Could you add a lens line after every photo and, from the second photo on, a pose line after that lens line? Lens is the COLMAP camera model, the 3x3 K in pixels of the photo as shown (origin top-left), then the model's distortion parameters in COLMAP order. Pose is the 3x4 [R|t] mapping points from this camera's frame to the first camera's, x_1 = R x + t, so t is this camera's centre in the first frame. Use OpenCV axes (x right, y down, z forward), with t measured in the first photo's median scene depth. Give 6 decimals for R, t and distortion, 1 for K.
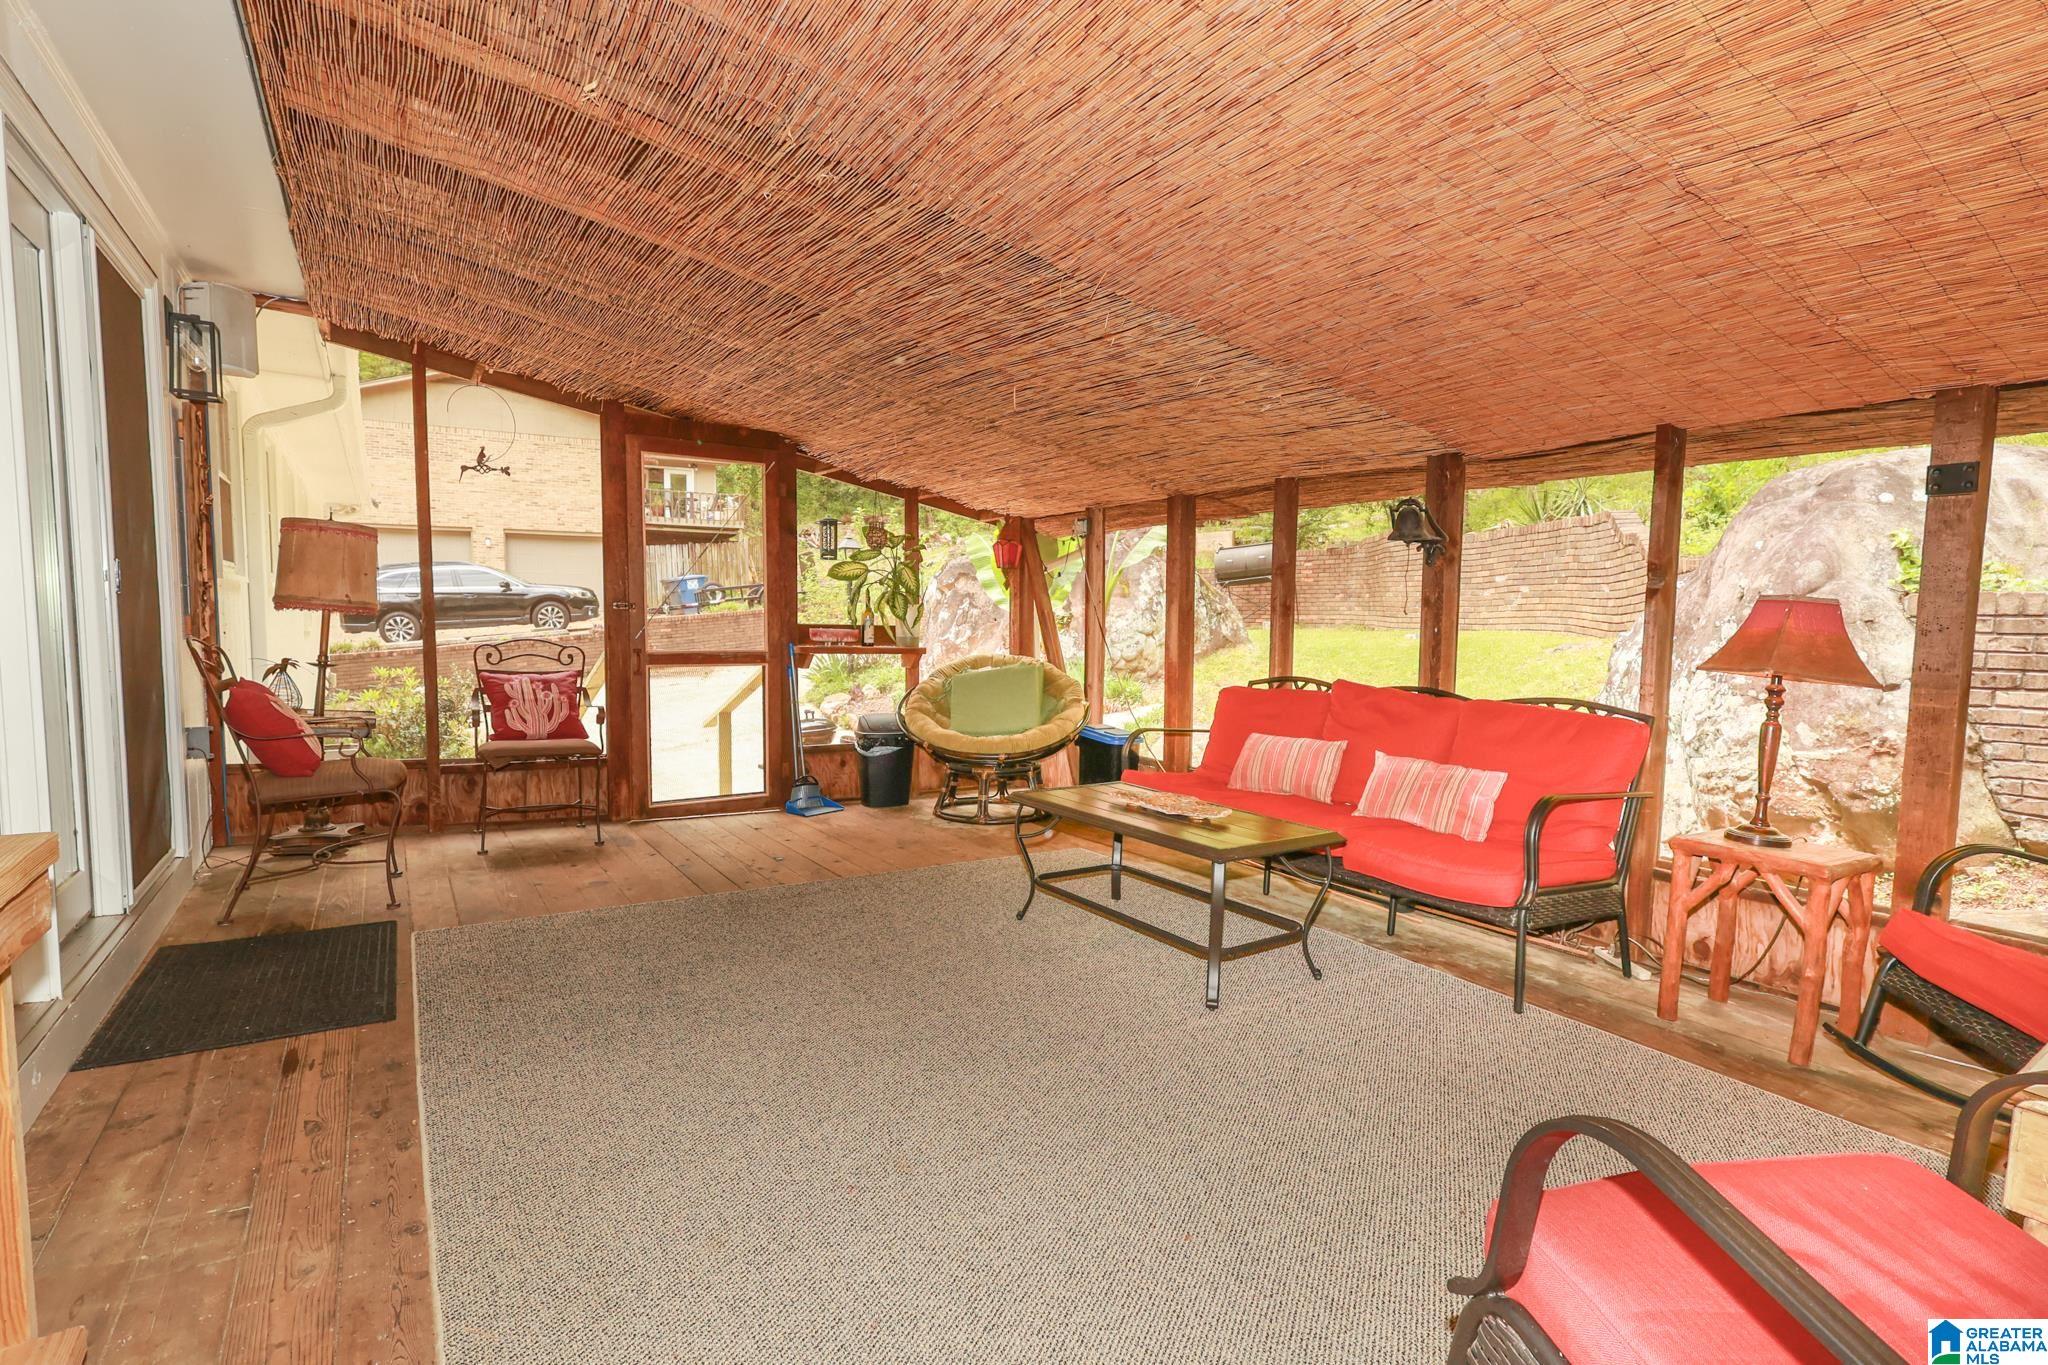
lens RADIAL K [[975.1, 0, 1024.0], [0, 975.1, 682.5], [0, 0, 1]] dist [0.002153, 0.000178]
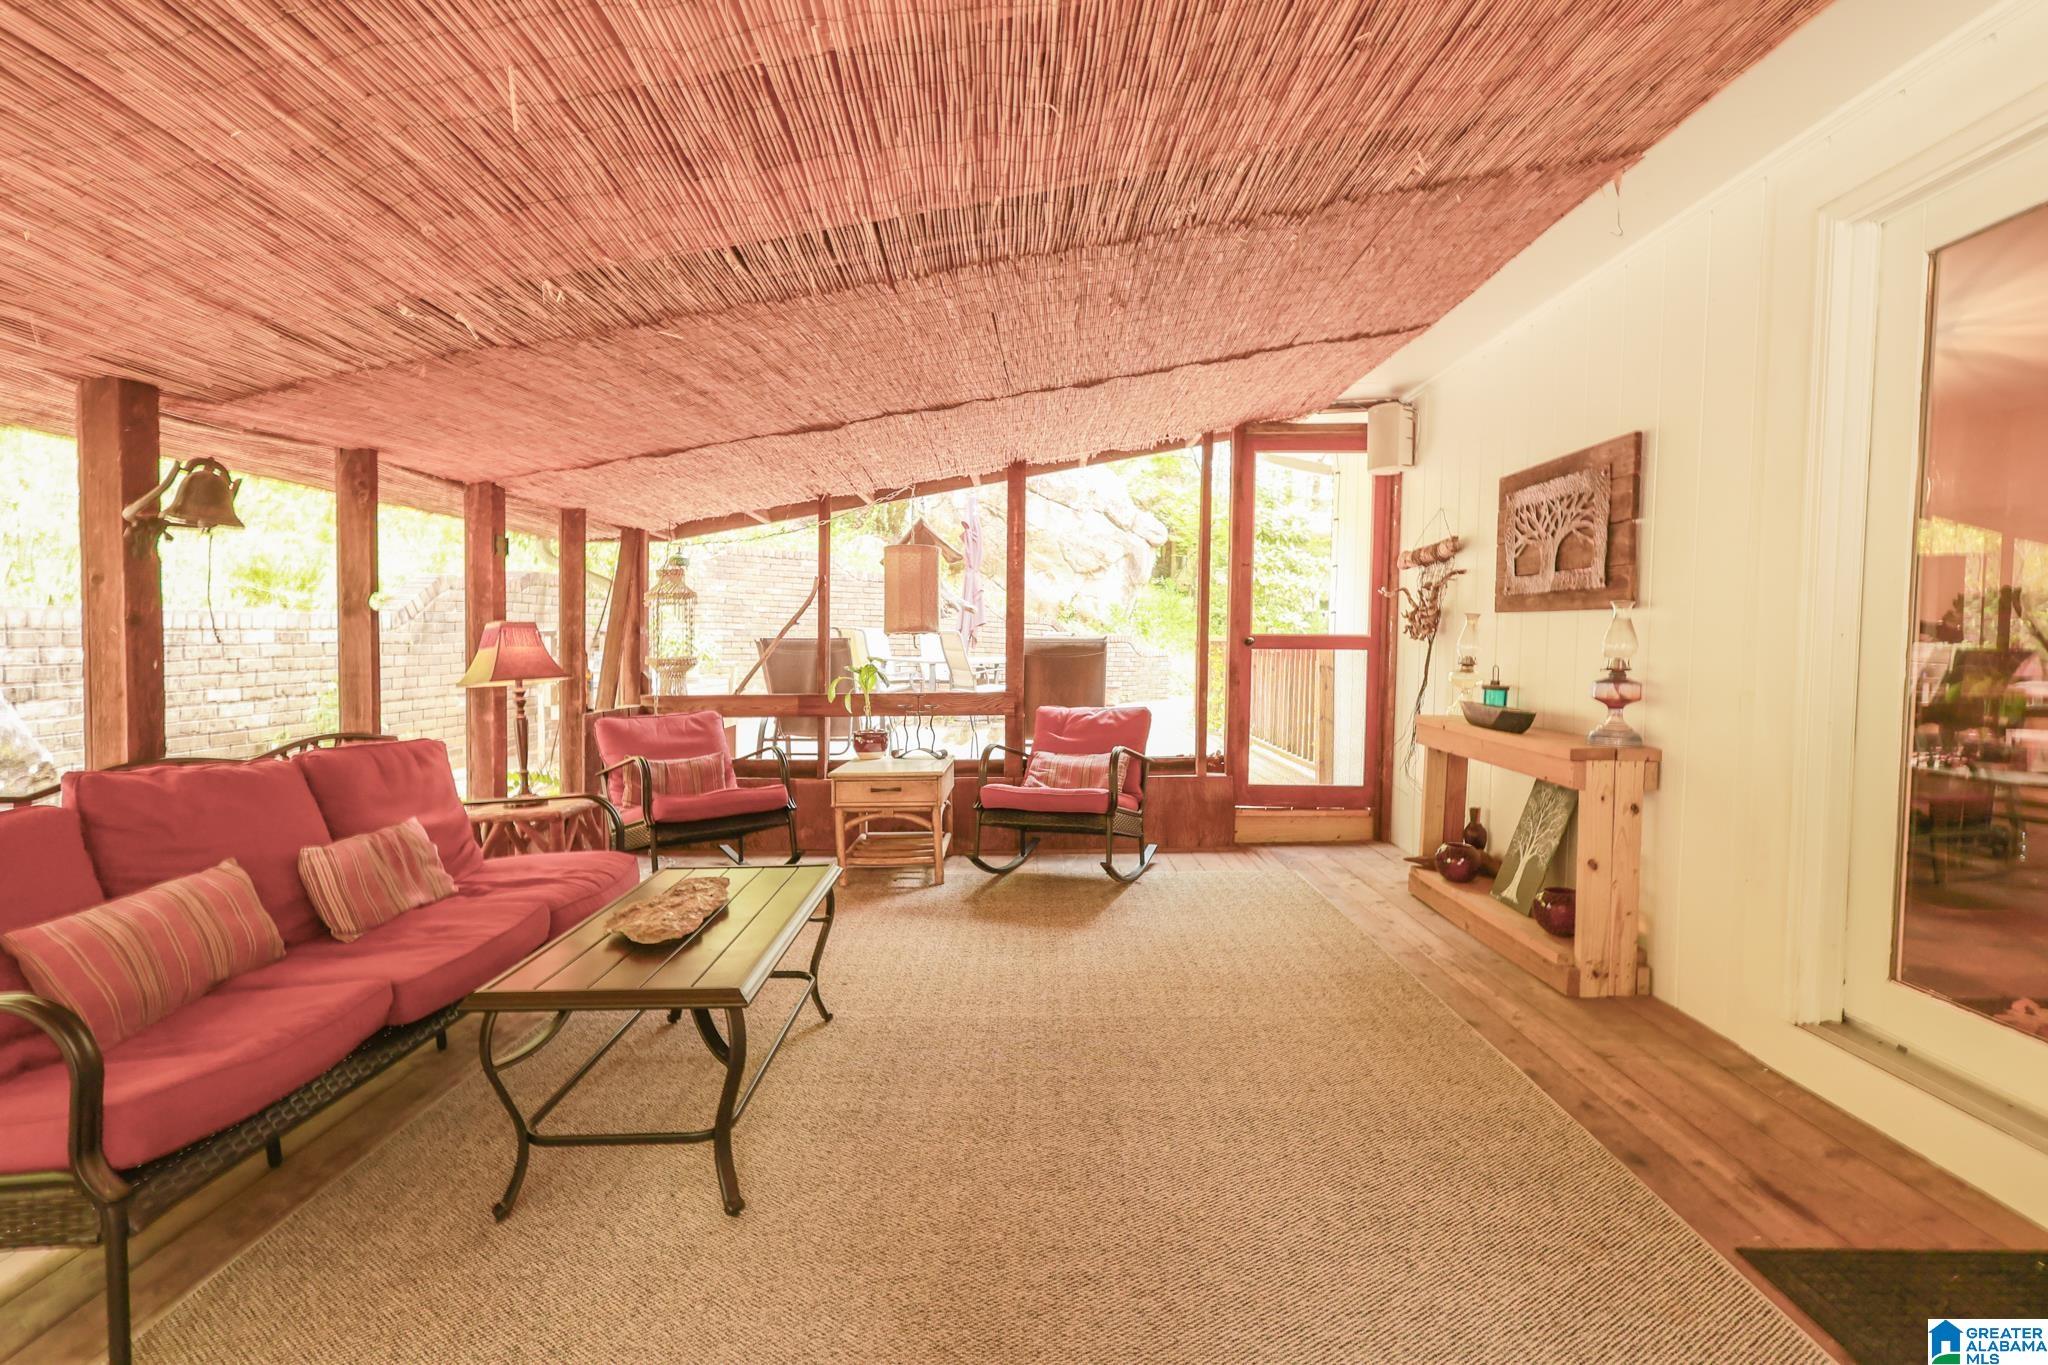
lens RADIAL K [[975.1, 0, 1024.0], [0, 975.1, 682.5], [0, 0, 1]] dist [0.002153, 0.000178]
pose [[-0.831100, -0.045237, 0.554280, -0.631180], [0.022768, 0.993083, 0.115188, -0.162721], [-0.555657, 0.108352, -0.824321, 1.947220]]
